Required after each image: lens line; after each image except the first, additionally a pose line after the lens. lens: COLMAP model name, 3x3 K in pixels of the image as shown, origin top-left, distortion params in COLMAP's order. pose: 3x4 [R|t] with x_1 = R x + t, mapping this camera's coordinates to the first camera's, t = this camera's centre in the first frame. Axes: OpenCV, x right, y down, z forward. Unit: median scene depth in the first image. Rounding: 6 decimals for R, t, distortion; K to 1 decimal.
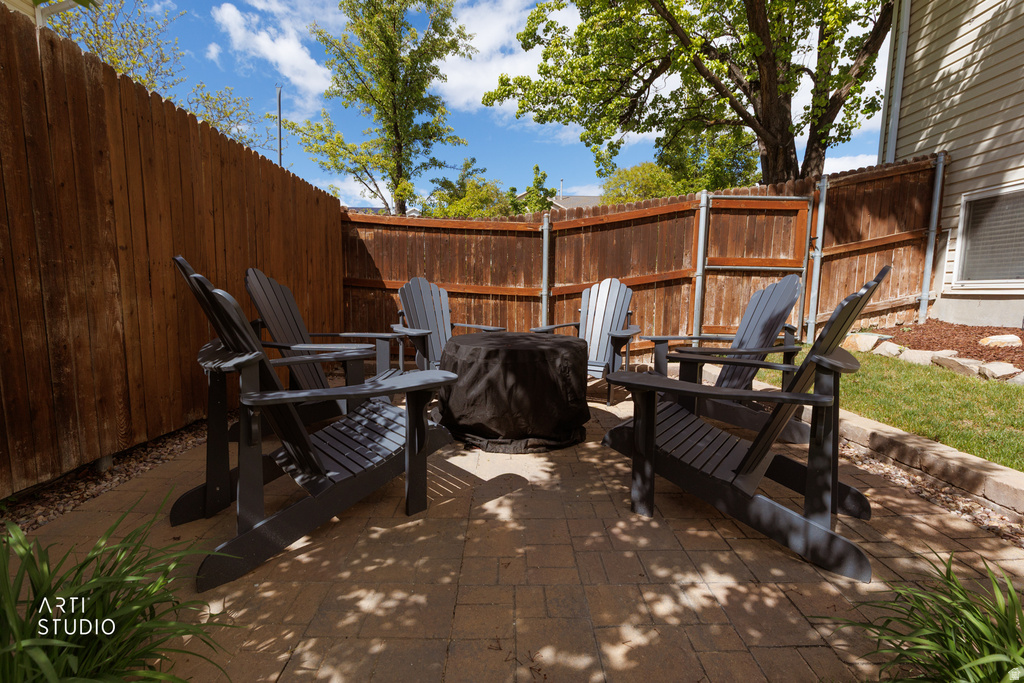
lens RADIAL K [[452.9, 0, 512.9], [0, 452.9, 342.4], [0, 0, 1]] dist [0.000904, -0.000371]
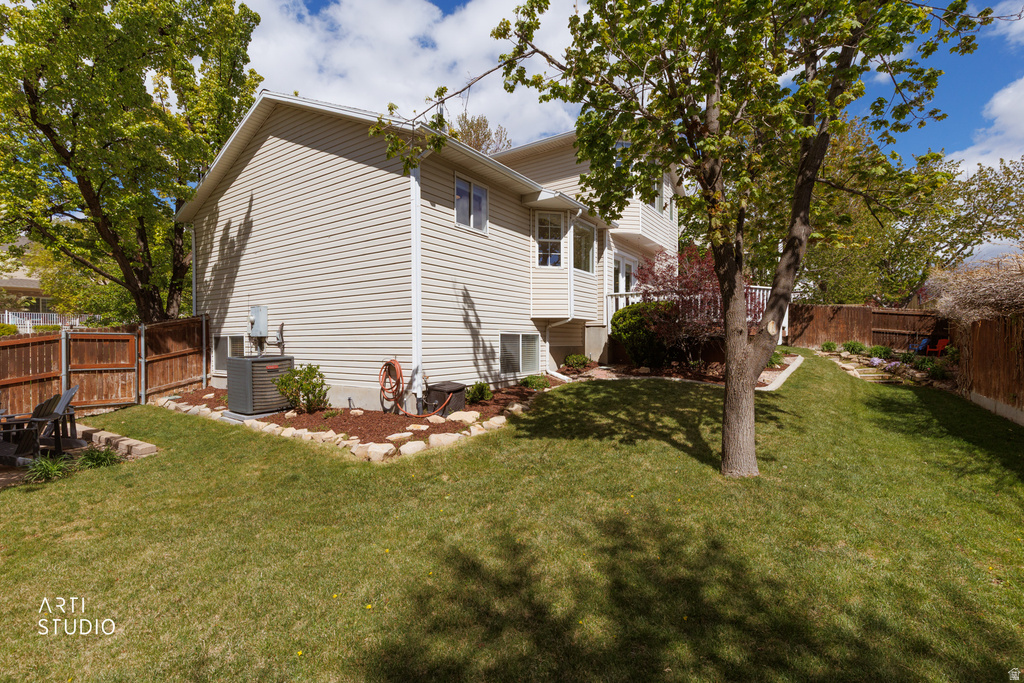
lens RADIAL K [[452.9, 0, 517.0], [0, 452.9, 340.8], [0, 0, 1]] dist [0.000904, -0.000371]
pose [[0.568869, -0.016118, 0.822270, -0.048204], [0.105913, 0.992918, -0.053811, 0.005753], [-0.815580, 0.117701, 0.566547, -1.537521]]
